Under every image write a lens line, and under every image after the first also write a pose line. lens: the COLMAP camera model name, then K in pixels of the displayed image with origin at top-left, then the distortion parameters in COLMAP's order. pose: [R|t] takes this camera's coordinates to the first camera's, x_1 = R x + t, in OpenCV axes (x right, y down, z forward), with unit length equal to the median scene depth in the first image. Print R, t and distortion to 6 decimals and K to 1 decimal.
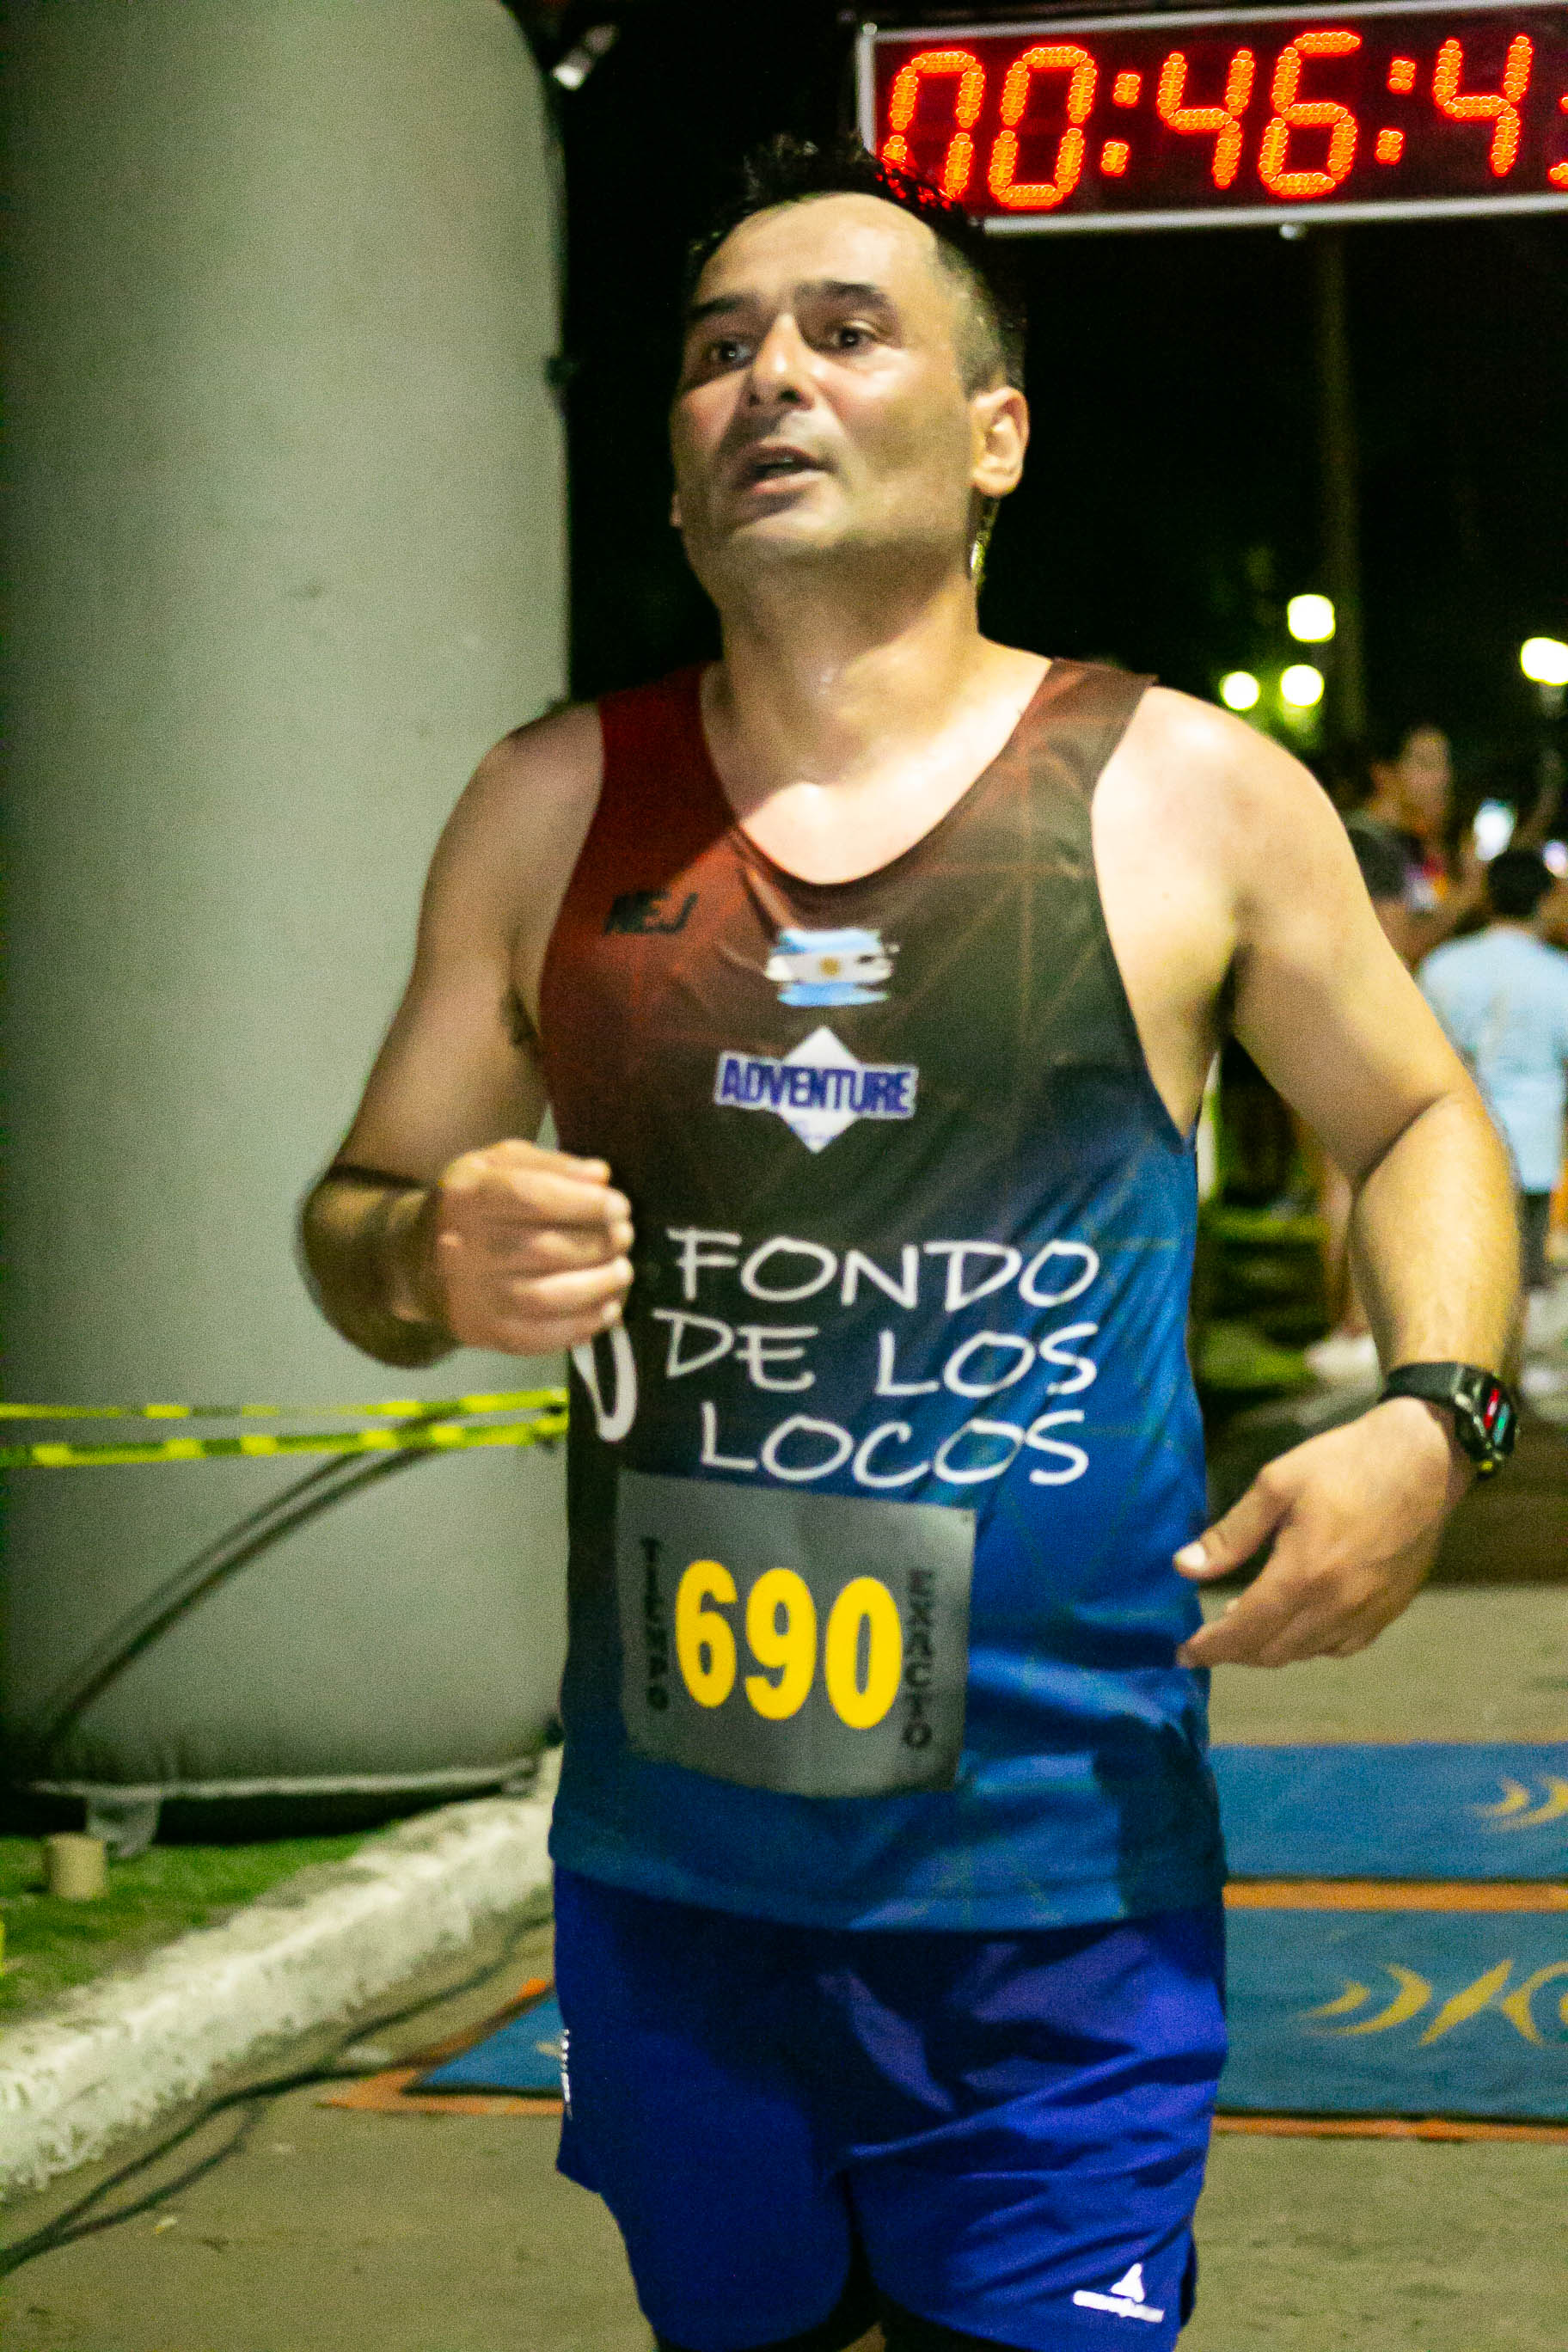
lens RADIAL K [[5362.0, 0, 878.5], [0, 5362.0, 1231.2], [0, 0, 1]] dist [-0.010027, 0.109788]
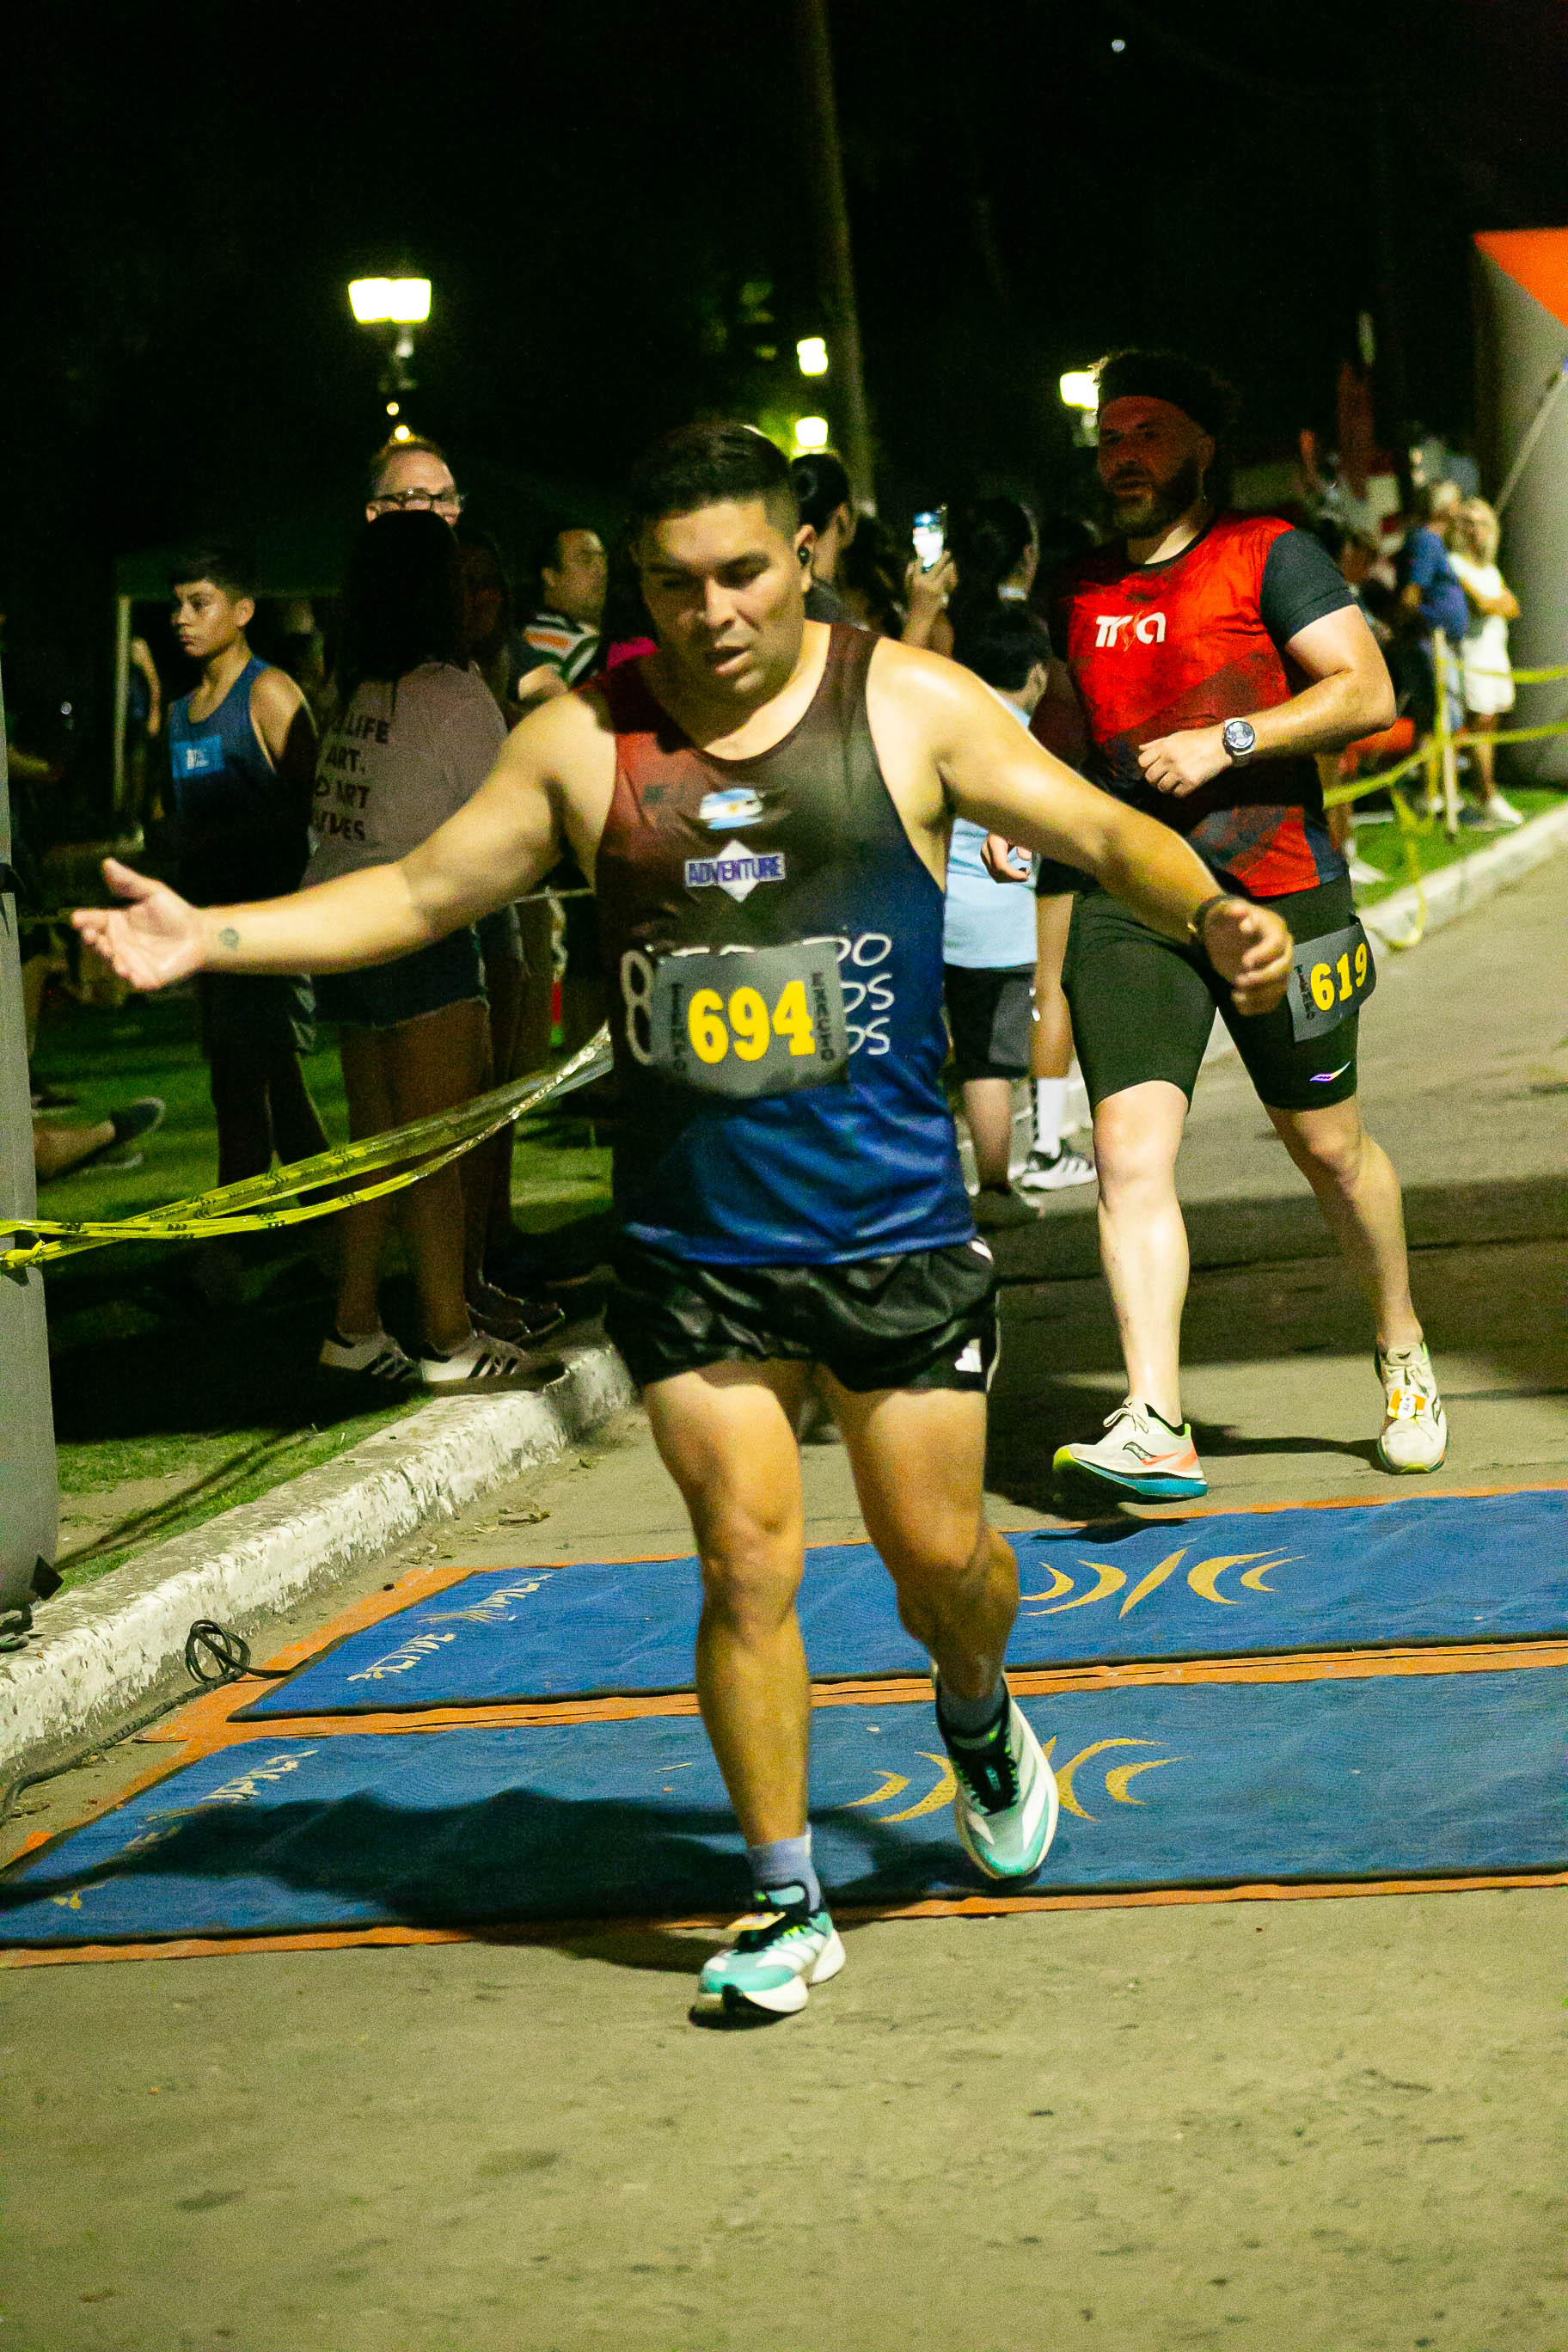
lens RADIAL K [[6135.9, 0, 845.2], [0, 6135.9, 1251.2], [0, 0, 1]] dist [0.079579, 0.624957]
pose [[0.995411, -0.062456, 0.072499, 0.006973], [0.060363, 0.997704, 0.030705, 0.014179], [-0.074250, -0.026188, 0.996896, -0.113871]]
